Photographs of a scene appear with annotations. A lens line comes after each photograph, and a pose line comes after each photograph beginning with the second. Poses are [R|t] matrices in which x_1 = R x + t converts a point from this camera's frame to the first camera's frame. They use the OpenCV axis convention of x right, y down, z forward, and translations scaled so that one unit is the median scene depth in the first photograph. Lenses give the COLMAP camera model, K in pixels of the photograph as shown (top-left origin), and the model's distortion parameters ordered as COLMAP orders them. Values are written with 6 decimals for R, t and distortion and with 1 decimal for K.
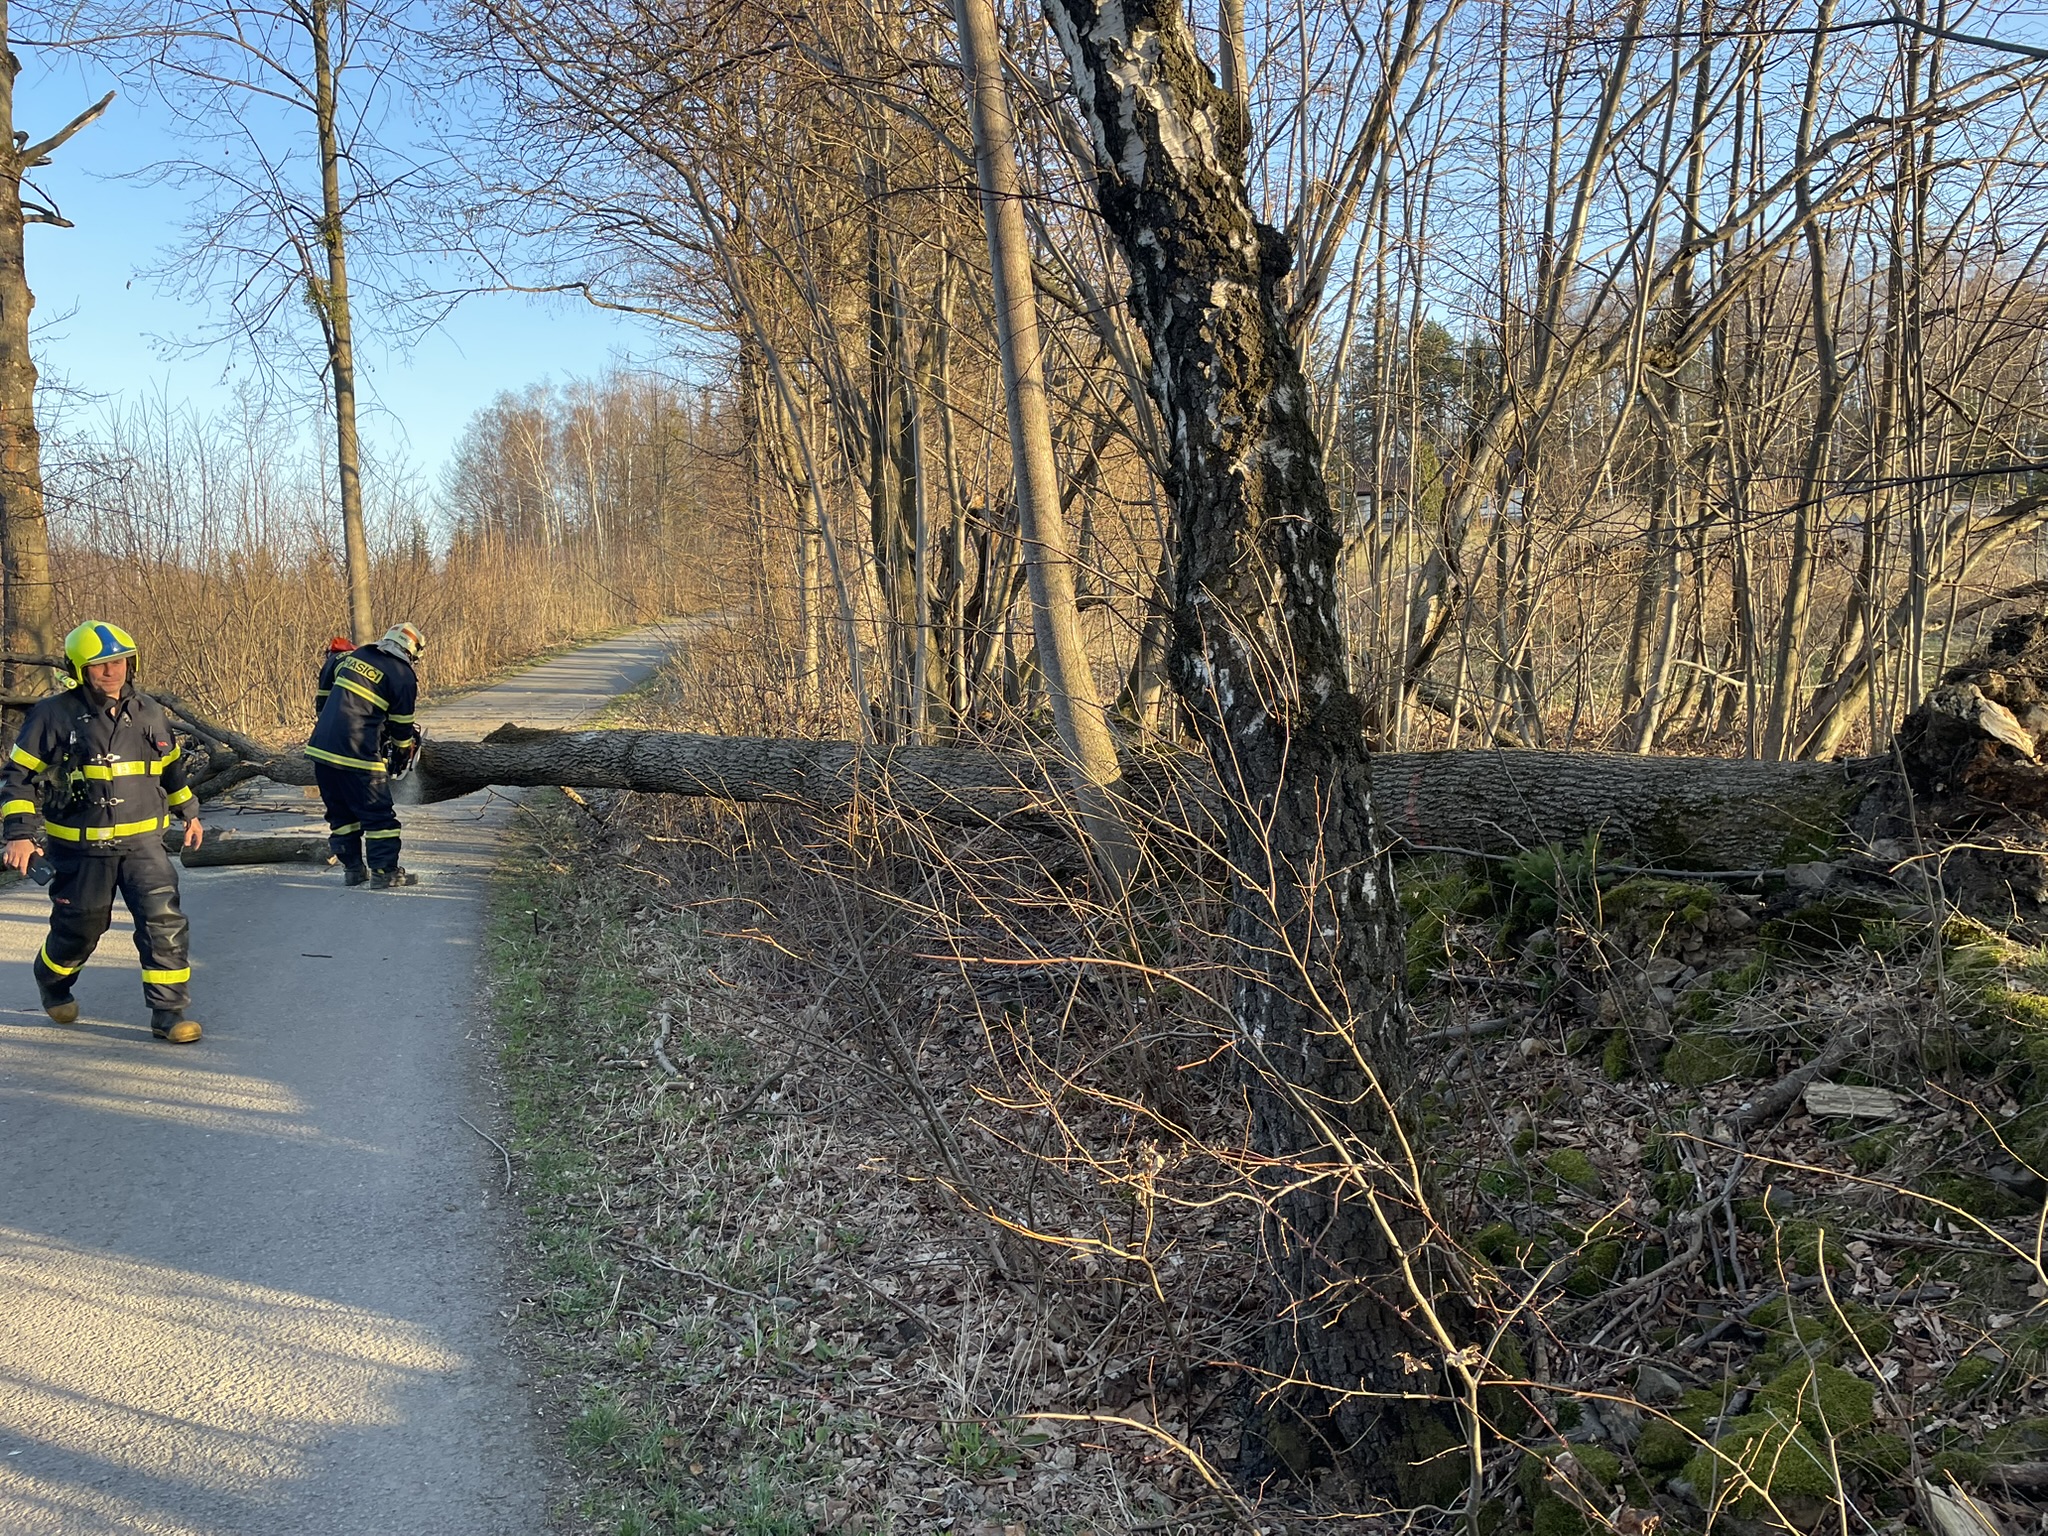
lens RADIAL K [[1543.3, 0, 1032.4], [0, 1543.3, 763.8], [0, 0, 1]] dist [0.077896, -0.093317]
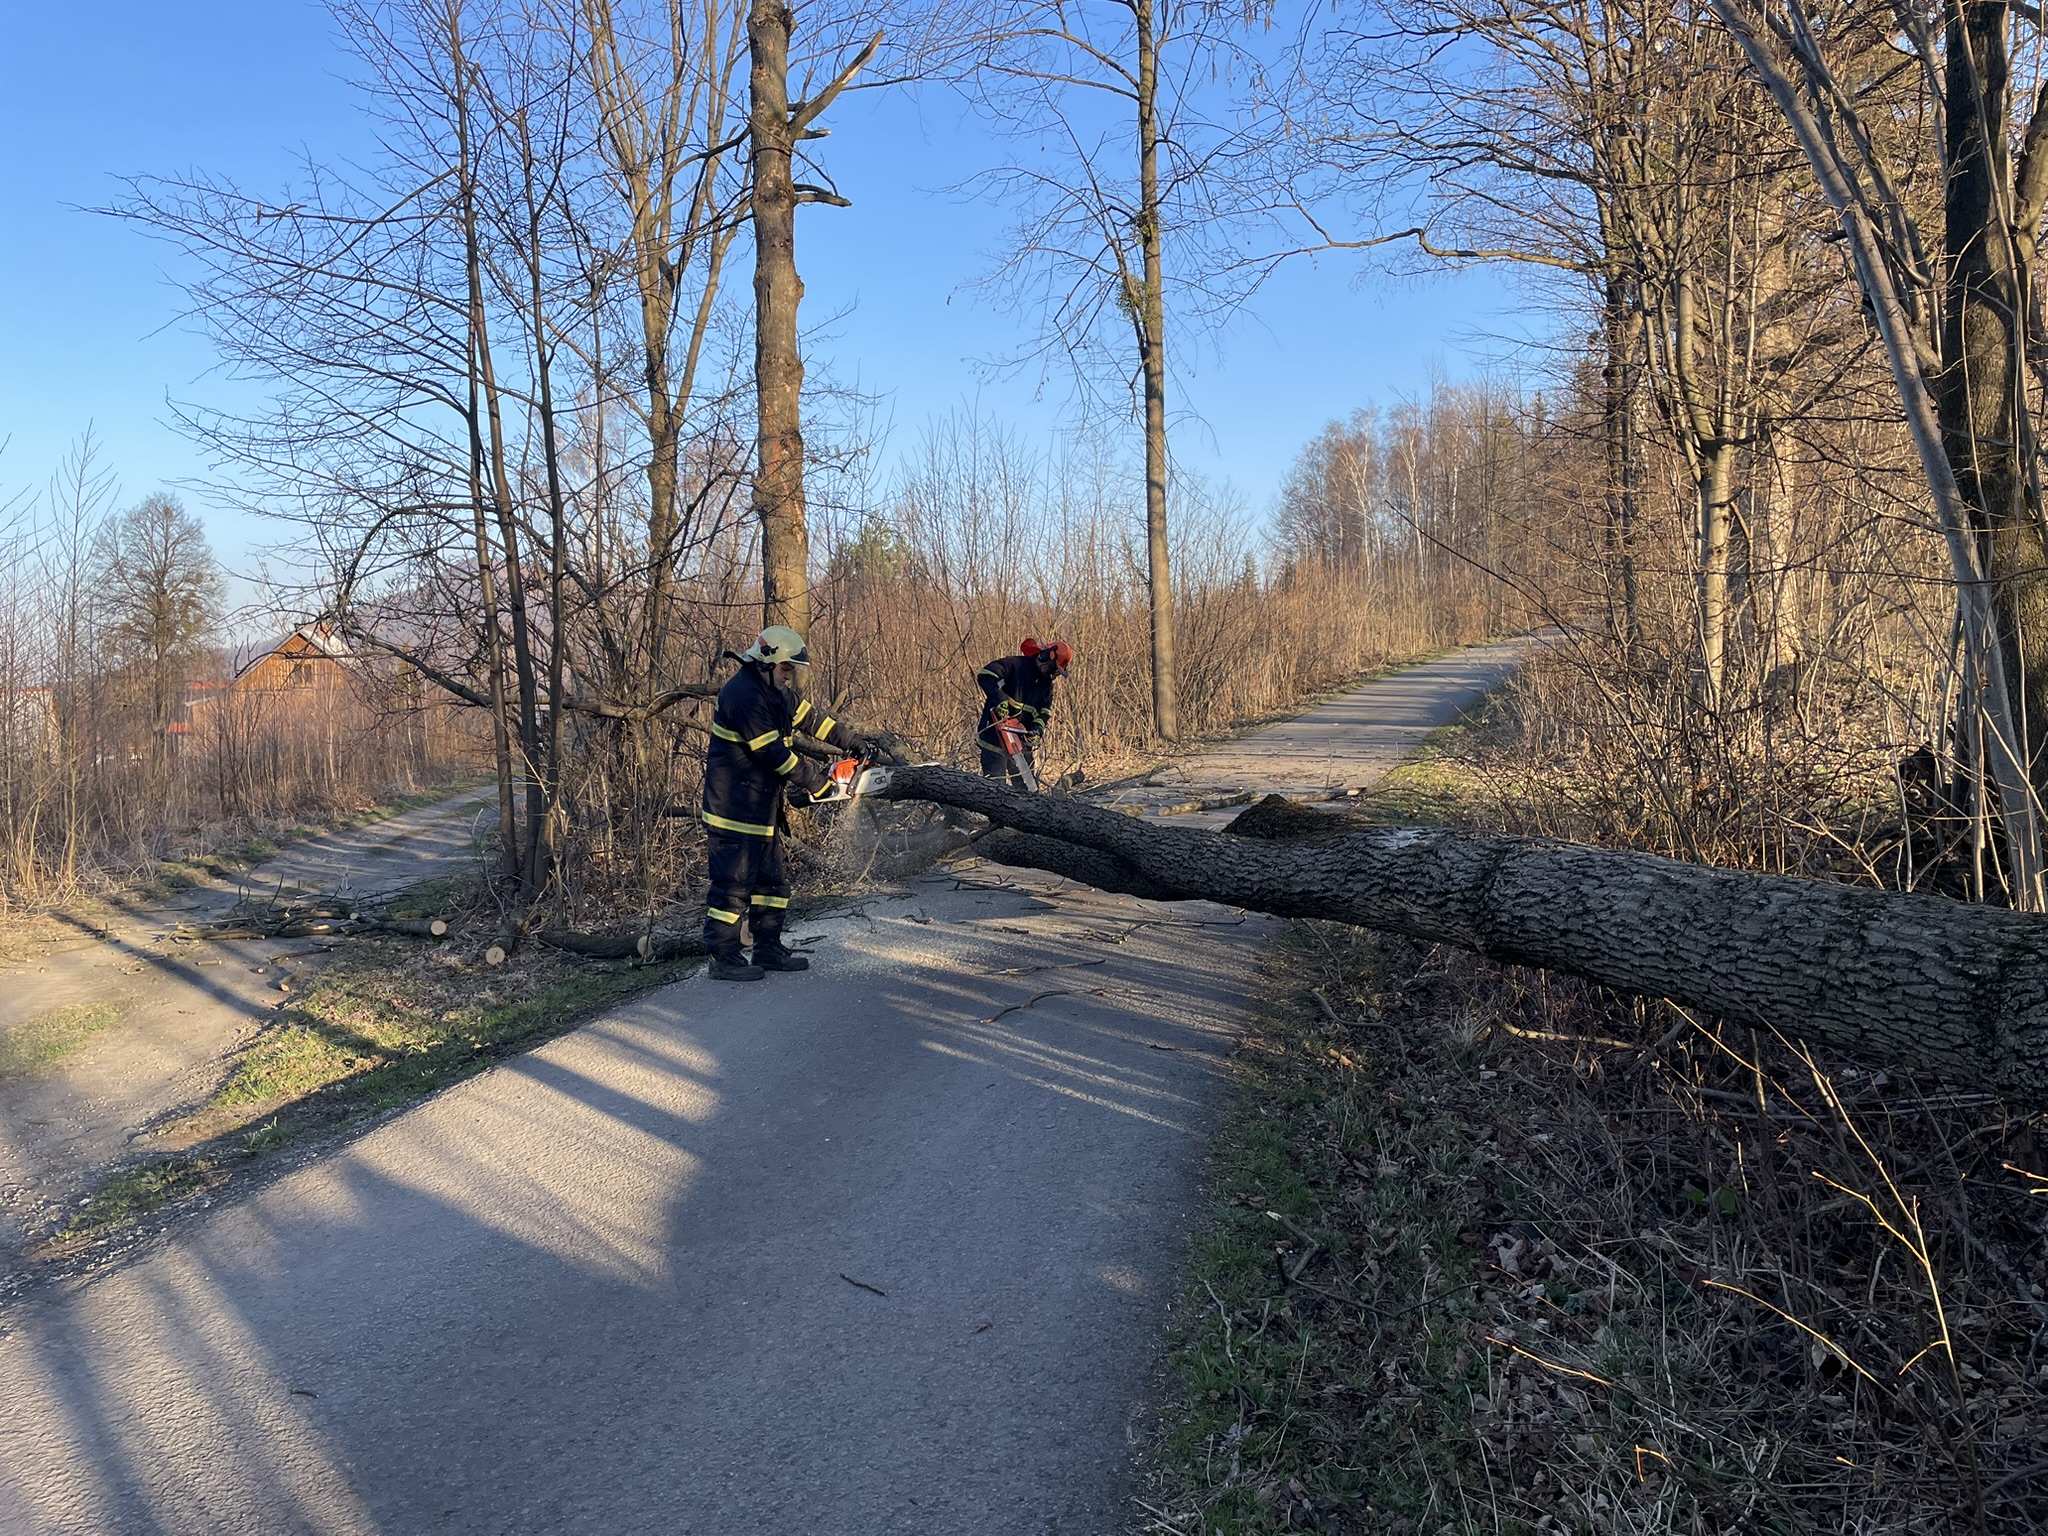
lens RADIAL K [[1543.3, 0, 985.4], [0, 1543.3, 783.7], [0, 0, 1]] dist [0.077896, -0.093317]
pose [[0.857169, 0.026180, -0.514370, -0.047269], [-0.027631, 0.999607, 0.004832, -0.012022], [0.514294, 0.010071, 0.857555, 0.164407]]
